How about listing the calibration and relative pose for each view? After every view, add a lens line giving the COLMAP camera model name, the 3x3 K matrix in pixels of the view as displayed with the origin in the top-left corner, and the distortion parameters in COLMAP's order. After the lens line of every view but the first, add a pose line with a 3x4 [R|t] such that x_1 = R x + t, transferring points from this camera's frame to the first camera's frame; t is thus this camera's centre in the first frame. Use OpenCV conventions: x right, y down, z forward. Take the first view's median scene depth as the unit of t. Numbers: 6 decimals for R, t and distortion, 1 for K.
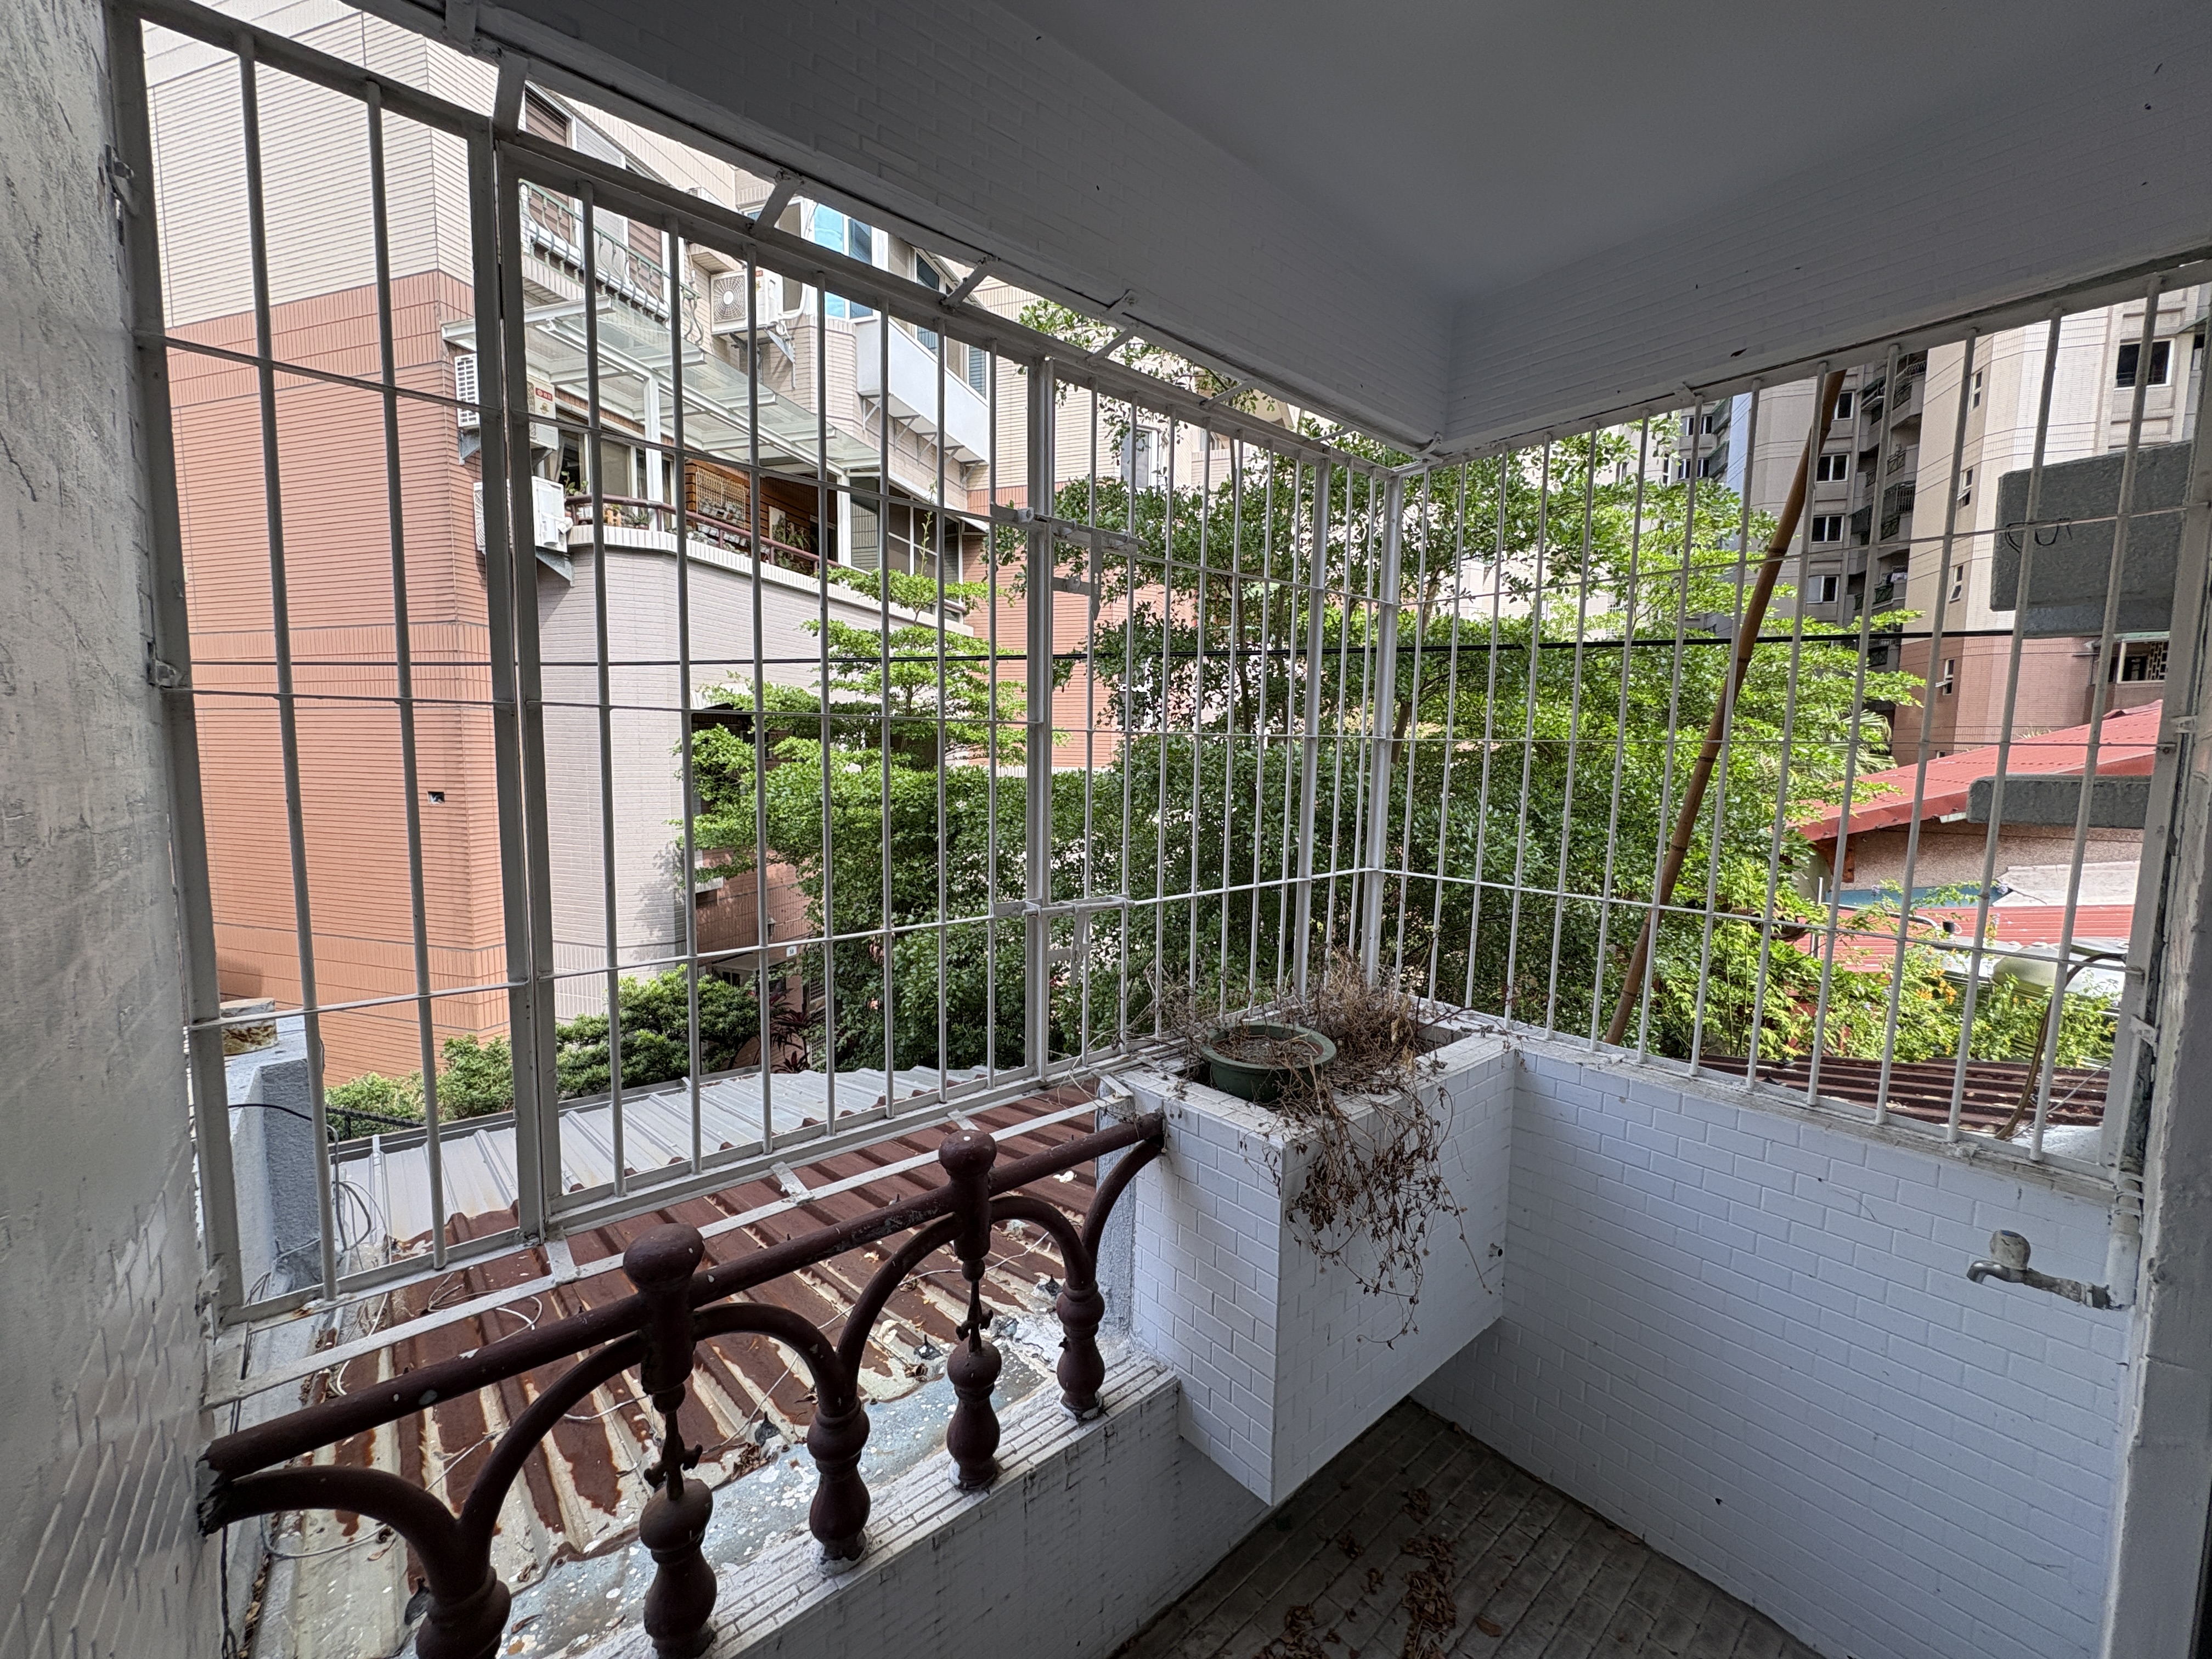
lens RADIAL K [[884.8, 0, 1098.8], [0, 884.8, 850.9], [0, 0, 1]] dist [-0.004629, 0.001510]
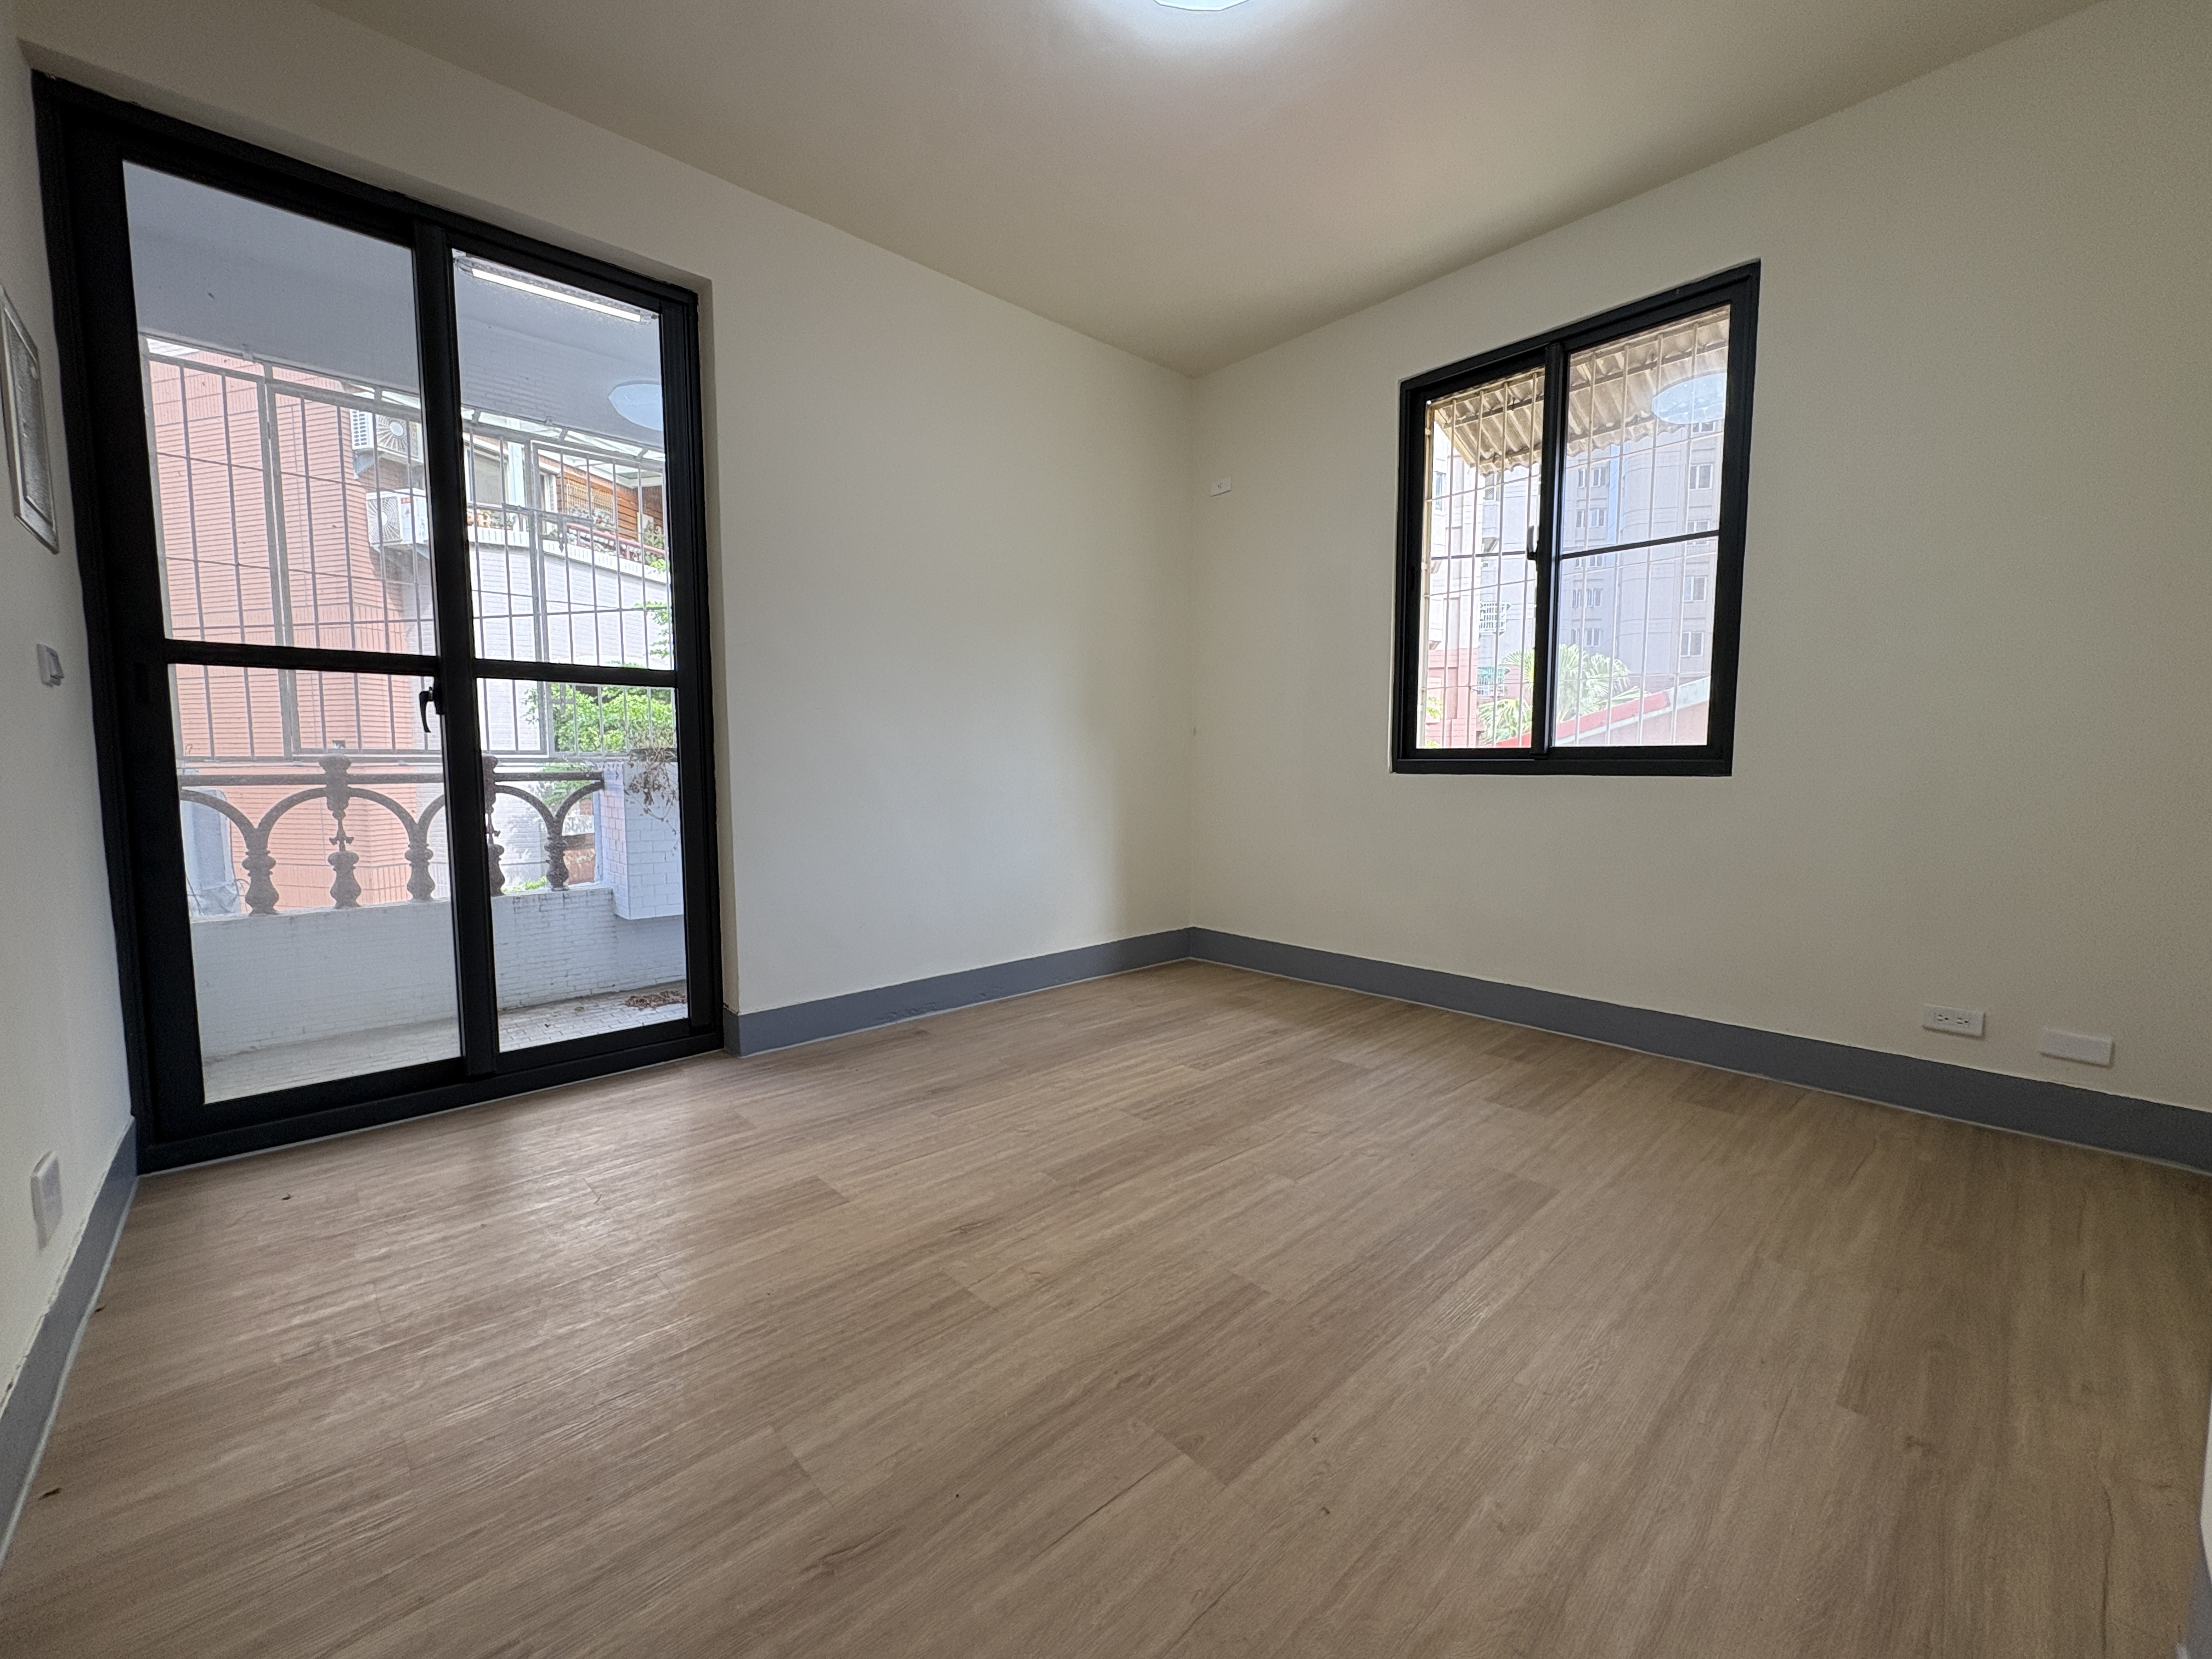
lens RADIAL K [[884.8, 0, 1119.9], [0, 884.8, 840.0], [0, 0, 1]] dist [-0.004629, 0.001510]
pose [[0.998965, -0.023921, 0.038679, 0.337072], [0.024607, 0.999546, -0.017380, 0.143280], [-0.038246, 0.018314, 0.999101, -0.340620]]
